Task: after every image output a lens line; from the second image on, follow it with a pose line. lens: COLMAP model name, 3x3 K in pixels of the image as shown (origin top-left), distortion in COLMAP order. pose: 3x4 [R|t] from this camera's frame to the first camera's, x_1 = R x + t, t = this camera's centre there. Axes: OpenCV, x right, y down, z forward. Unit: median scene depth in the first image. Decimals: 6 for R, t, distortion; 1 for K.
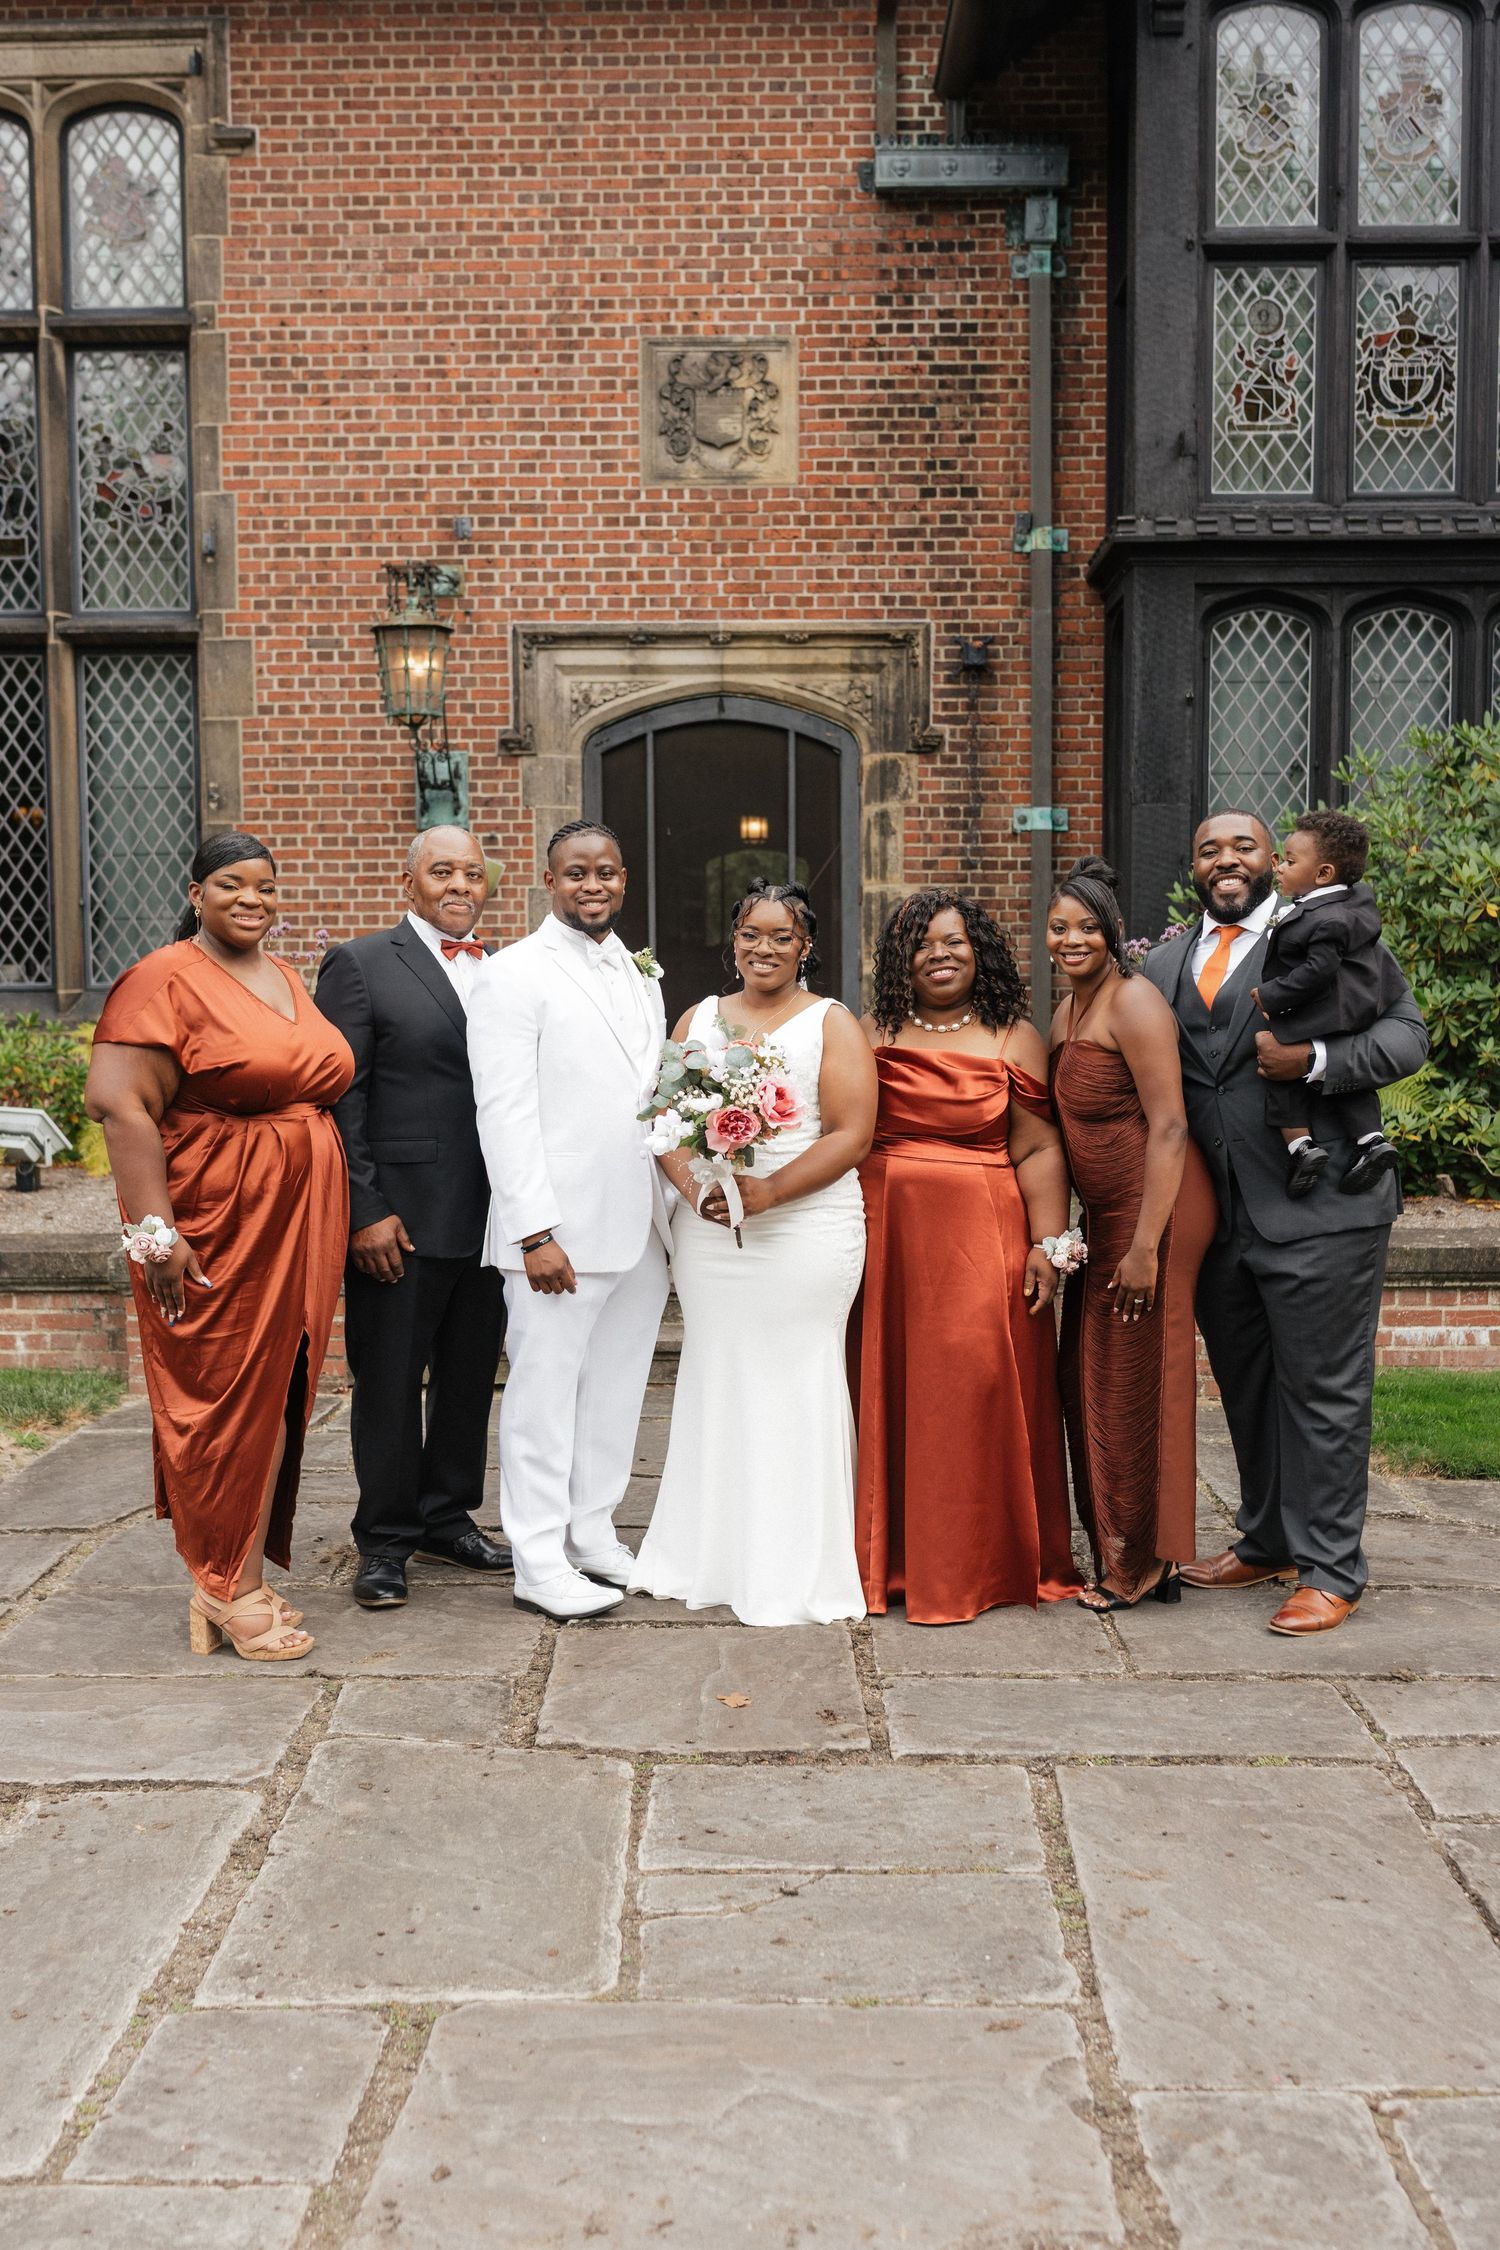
lens RADIAL K [[2295.6, 0, 768.1], [0, 2295.6, 1150.9], [0, 0, 1]] dist [-0.004912, -0.011264]
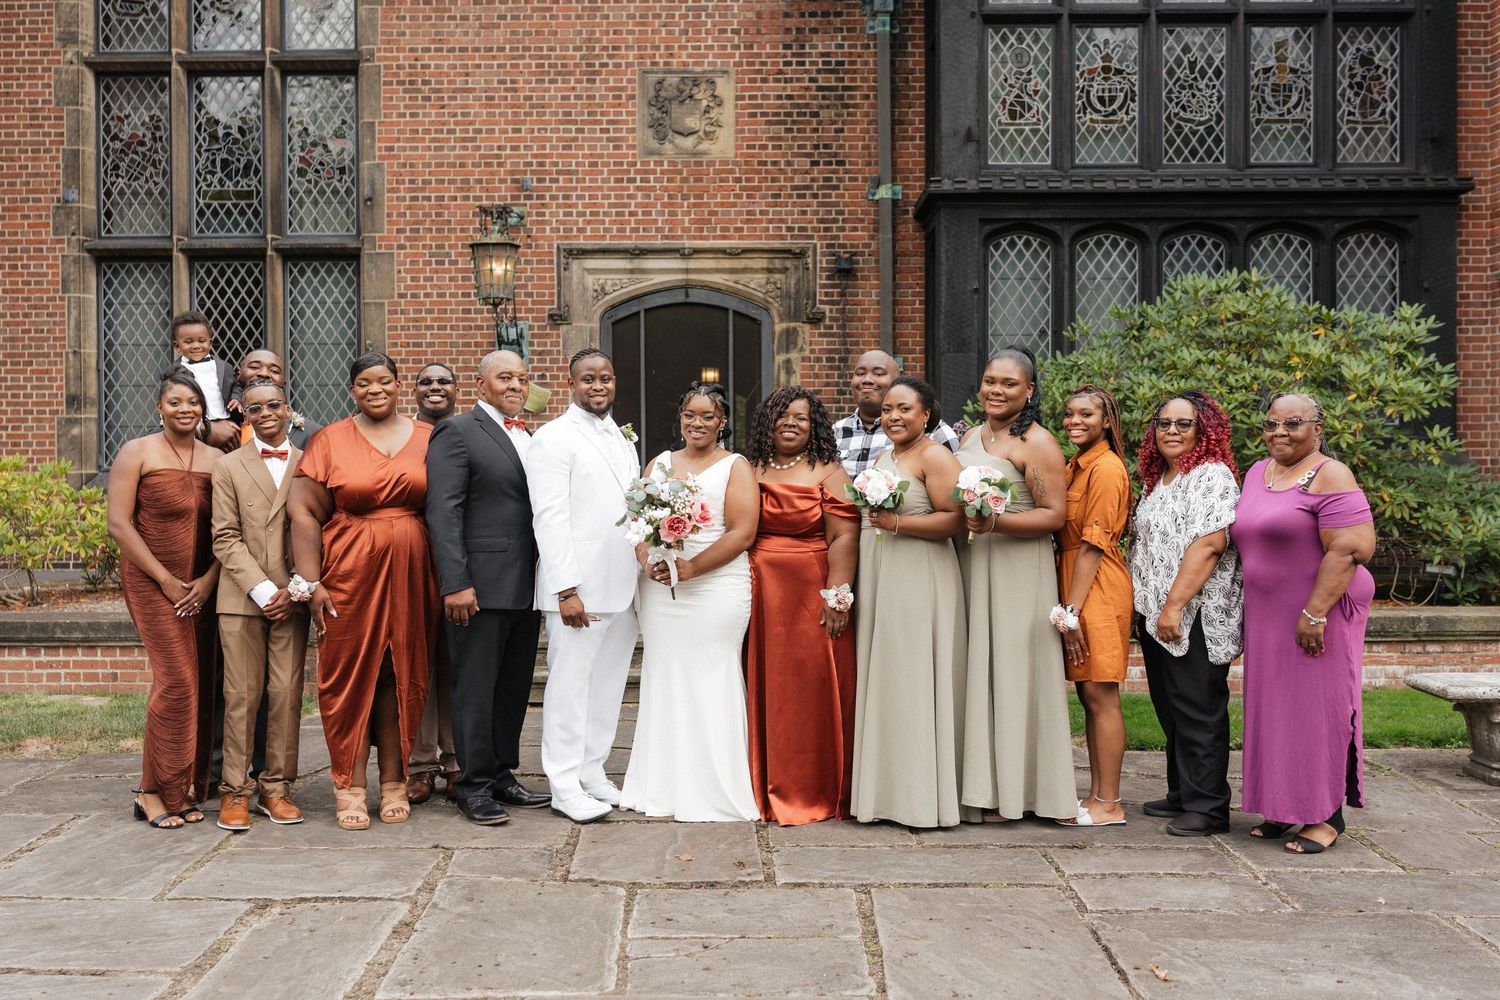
lens RADIAL K [[1517.7, 0, 736.0], [0, 1517.7, 498.1], [0, 0, 1]] dist [-0.007225, 0.001465]
pose [[0.999959, 0.000659, 0.009080, 0.004538], [-0.000084, 0.997997, -0.063256, 0.016157], [-0.009103, 0.063253, 0.997956, -0.051152]]
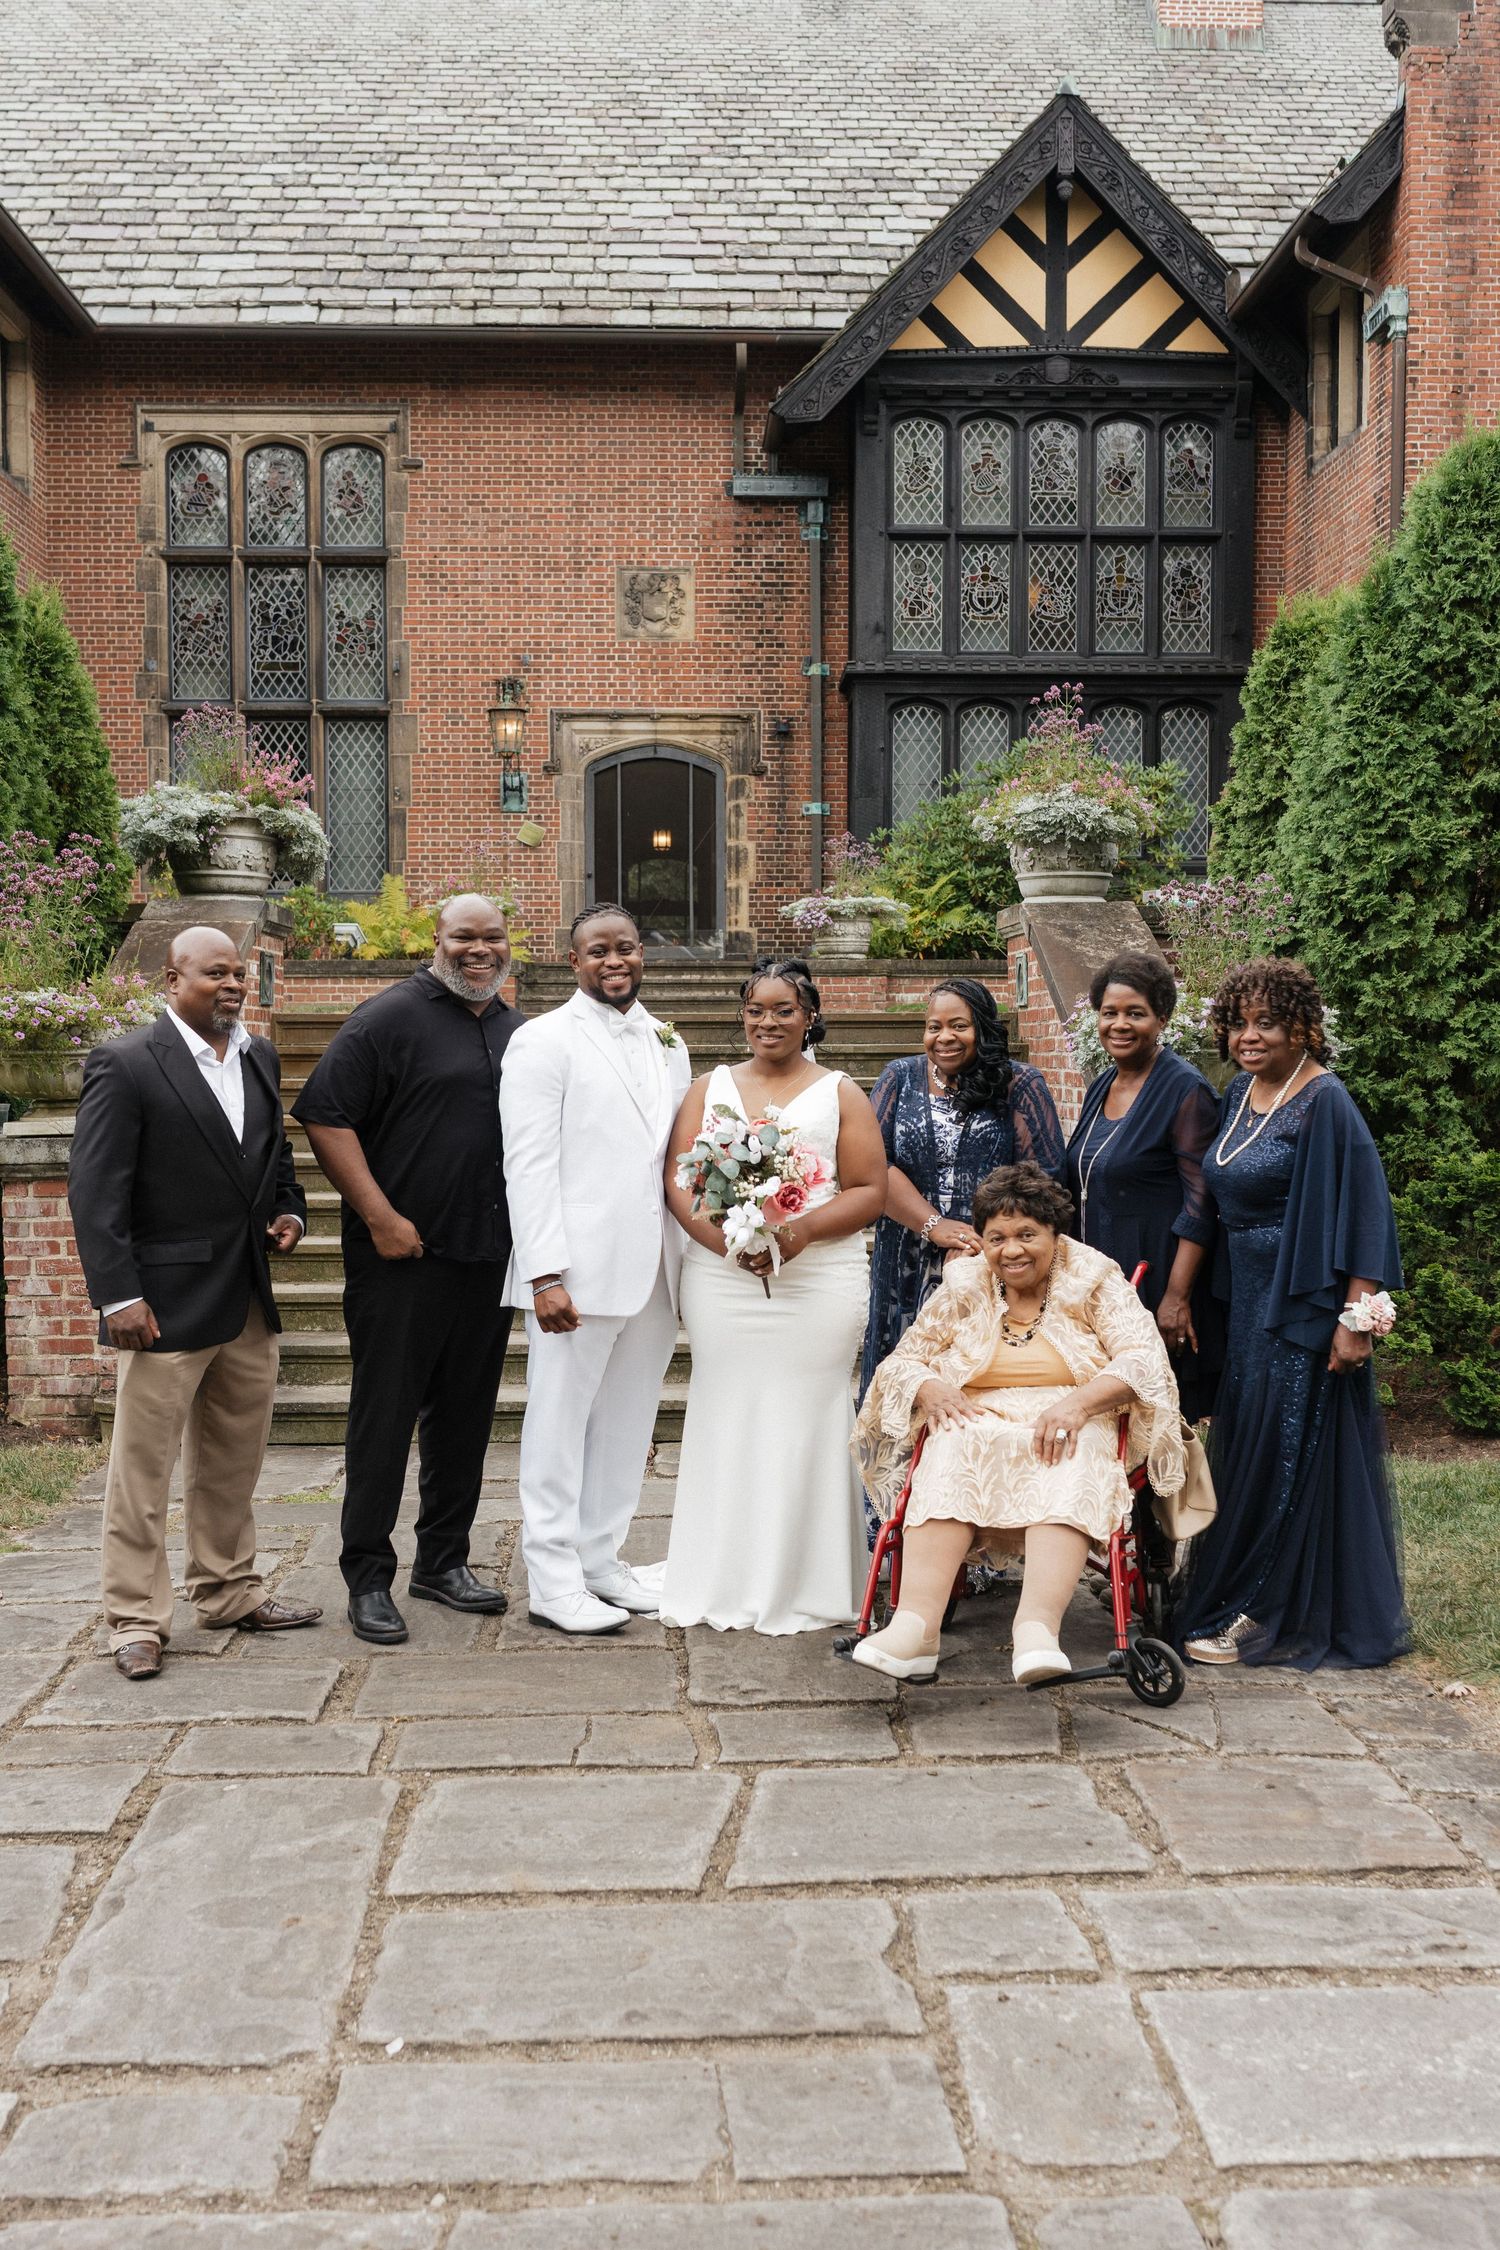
lens RADIAL K [[2160.2, 0, 753.8], [0, 2160.2, 1149.3], [0, 0, 1]] dist [-0.014050, 0.009320]
pose [[0.998963, 0.002233, 0.045465, -0.019823], [-0.001262, 0.999771, -0.021370, 0.192443], [-0.045502, 0.021291, 0.998737, -0.869646]]
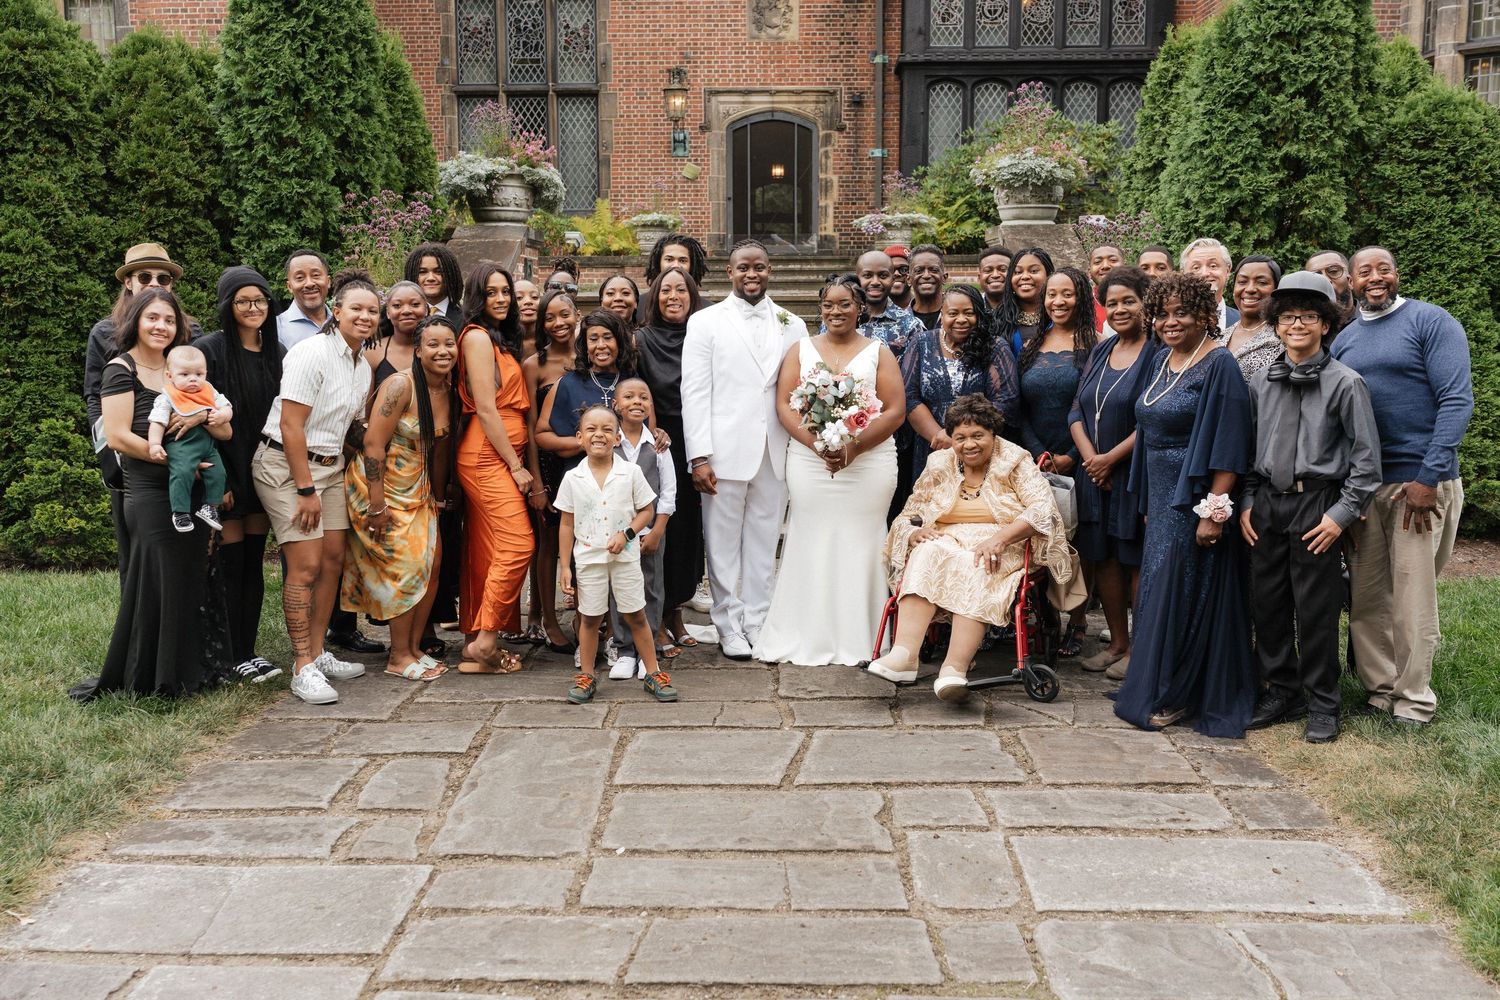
lens RADIAL K [[1440.1, 0, 743.0], [0, 1440.1, 505.4], [0, 0, 1]] dist [-0.014050, 0.009320]
pose [[0.999748, 0.006053, -0.021626, -0.015686], [-0.004556, 0.997632, 0.068624, 0.190699], [0.021990, -0.068508, 0.997408, -0.932403]]
